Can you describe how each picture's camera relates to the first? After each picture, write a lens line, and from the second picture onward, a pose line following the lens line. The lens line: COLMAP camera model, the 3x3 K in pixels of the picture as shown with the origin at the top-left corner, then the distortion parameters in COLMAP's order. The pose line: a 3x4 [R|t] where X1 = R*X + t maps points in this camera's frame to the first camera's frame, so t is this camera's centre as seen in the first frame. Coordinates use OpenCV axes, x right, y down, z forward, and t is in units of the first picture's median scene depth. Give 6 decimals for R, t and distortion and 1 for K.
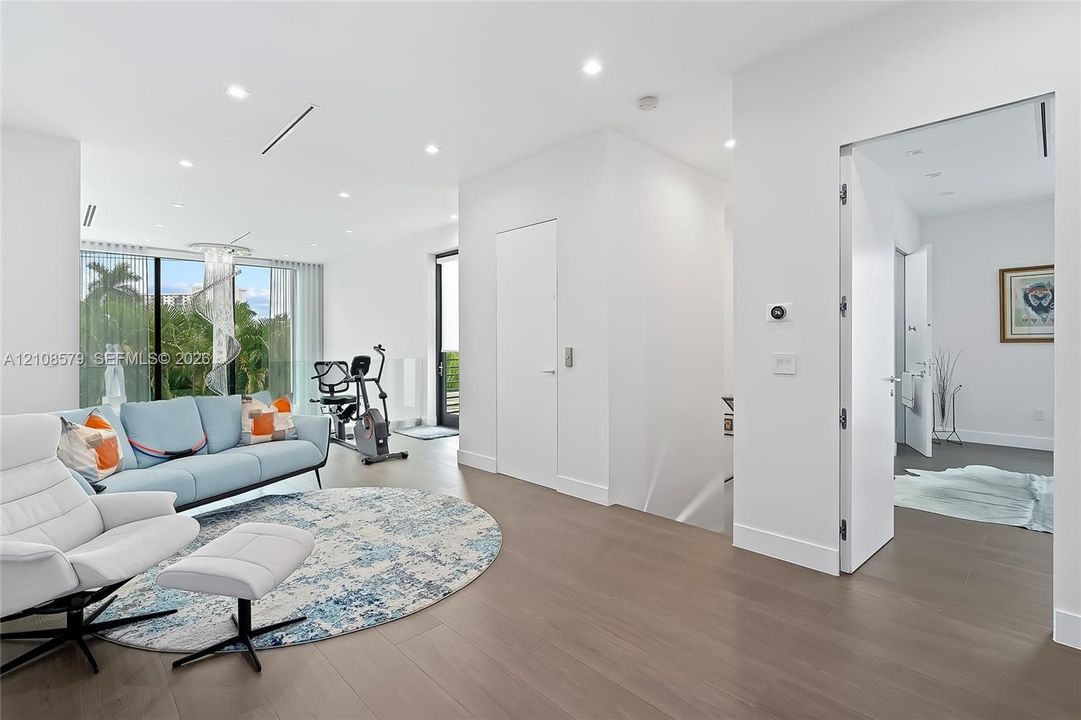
lens RADIAL K [[502.9, 0, 539.0], [0, 502.9, 352.2], [0, 0, 1]] dist [-0.003603, 0.001920]
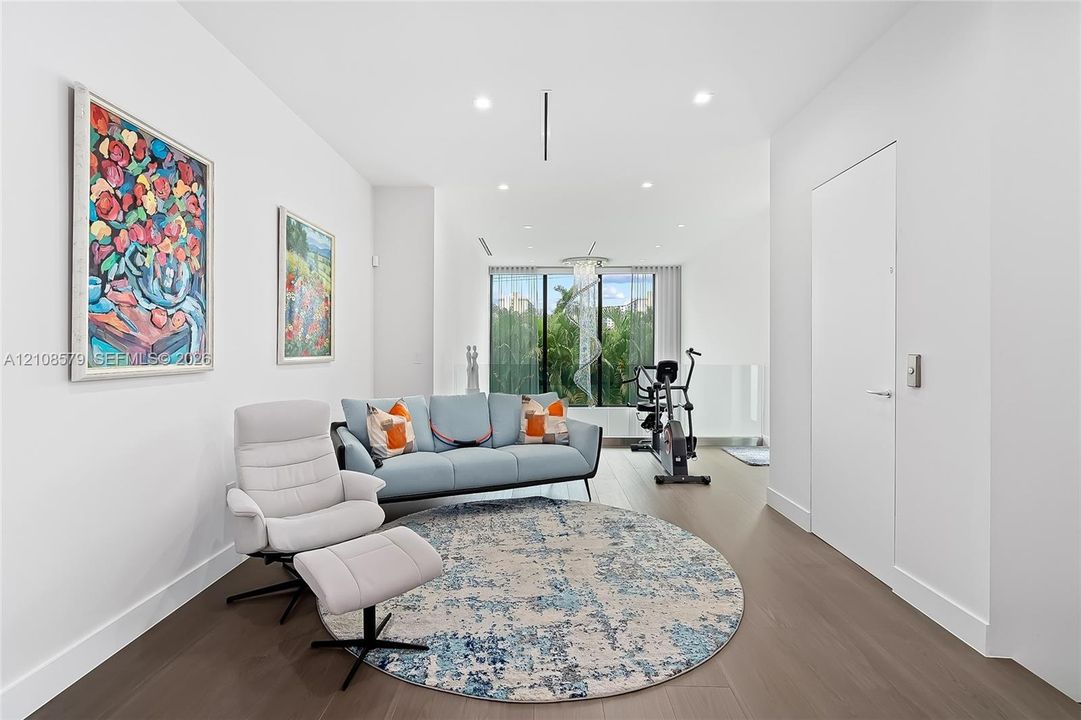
lens RADIAL K [[502.9, 0, 538.2], [0, 502.9, 353.6], [0, 0, 1]] dist [-0.003603, 0.001920]
pose [[0.697271, 0.012640, -0.716697, 0.198397], [-0.016449, 0.999863, 0.001631, -0.004365], [0.716619, 0.010651, 0.697383, 0.318632]]
